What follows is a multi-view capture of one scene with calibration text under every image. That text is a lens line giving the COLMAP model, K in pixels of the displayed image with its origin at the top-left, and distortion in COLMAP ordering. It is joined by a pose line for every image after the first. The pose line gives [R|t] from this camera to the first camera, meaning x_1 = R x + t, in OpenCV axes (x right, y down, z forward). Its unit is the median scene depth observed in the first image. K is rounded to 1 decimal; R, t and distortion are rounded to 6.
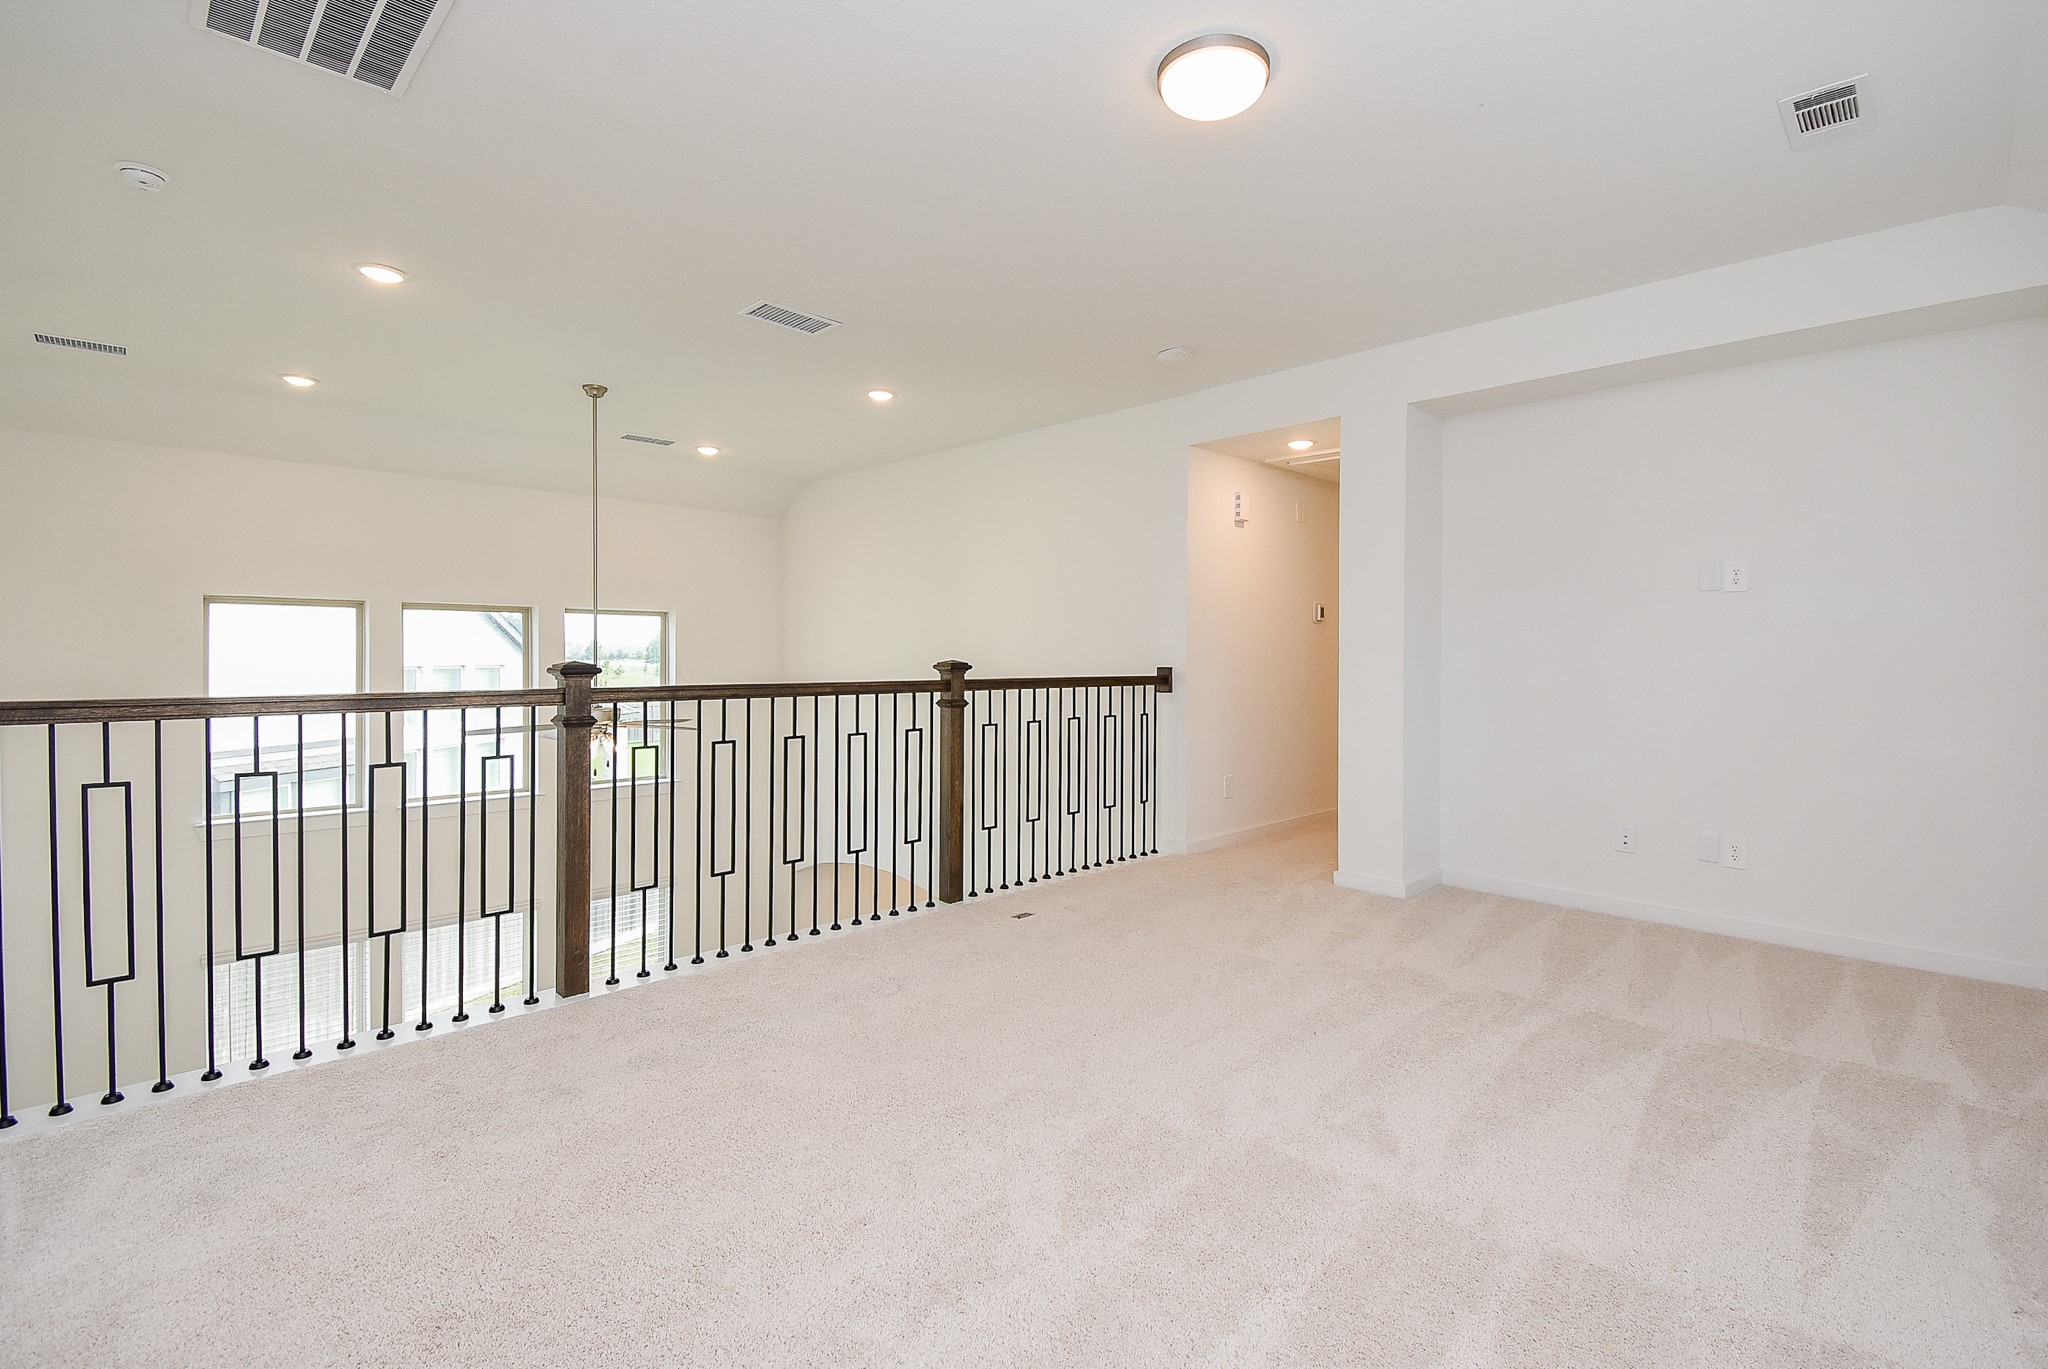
lens RADIAL K [[942.9, 0, 1024.0], [0, 942.9, 684.5], [0, 0, 1]] dist [0.017818, -0.027691]
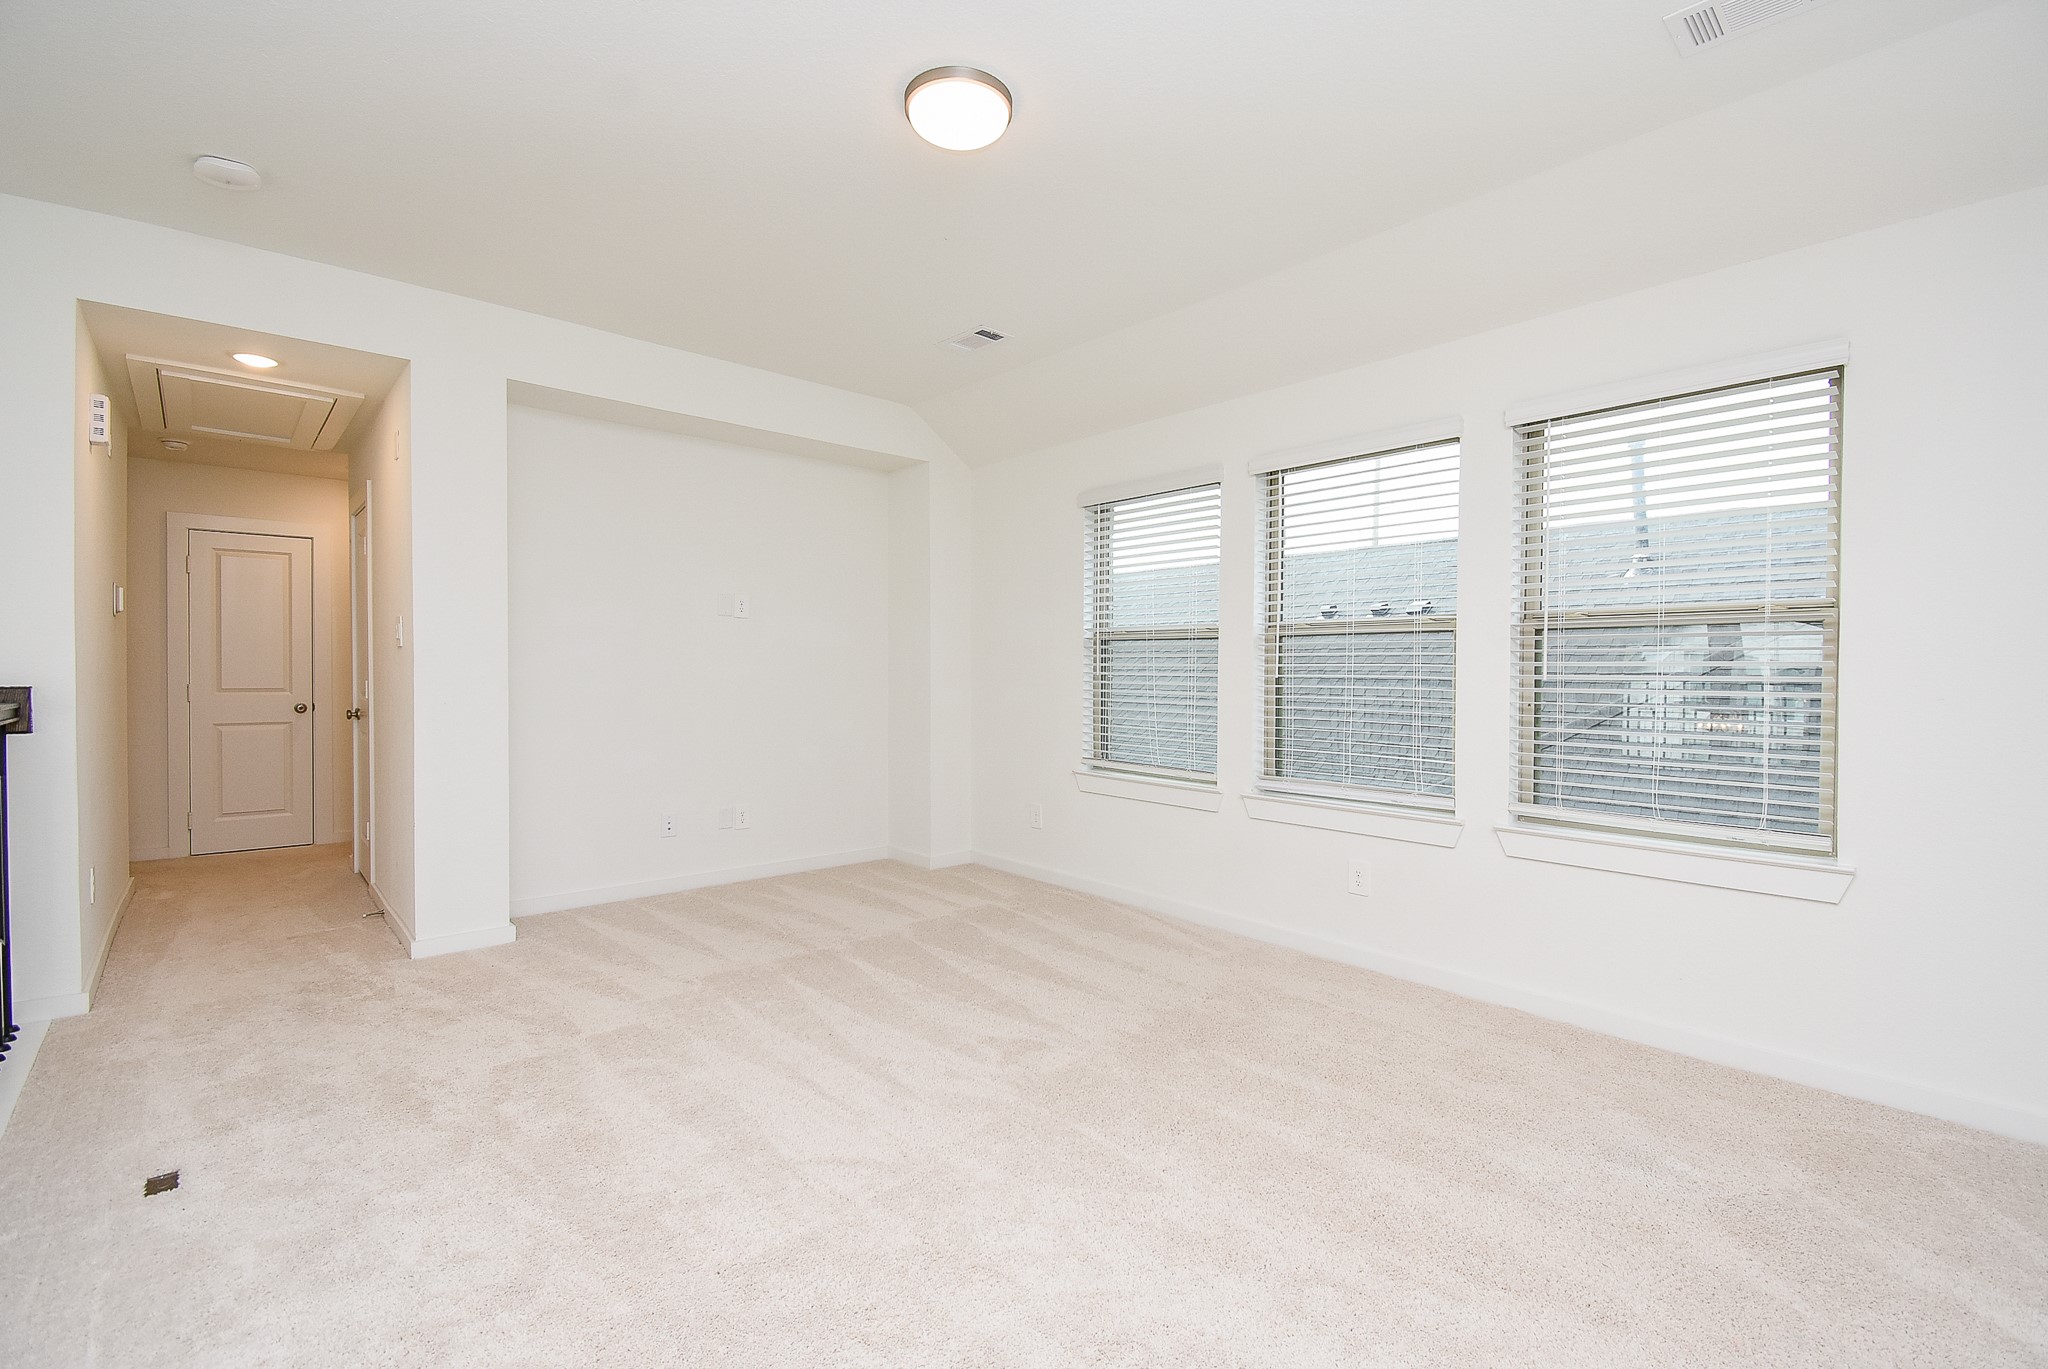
lens RADIAL K [[942.9, 0, 1024.0], [0, 942.9, 684.5], [0, 0, 1]] dist [0.017818, -0.027691]
pose [[0.002383, -0.018508, 0.999826, -0.587897], [0.024912, 0.999520, 0.018443, -0.021416], [-0.999687, 0.024863, 0.002843, 0.640468]]
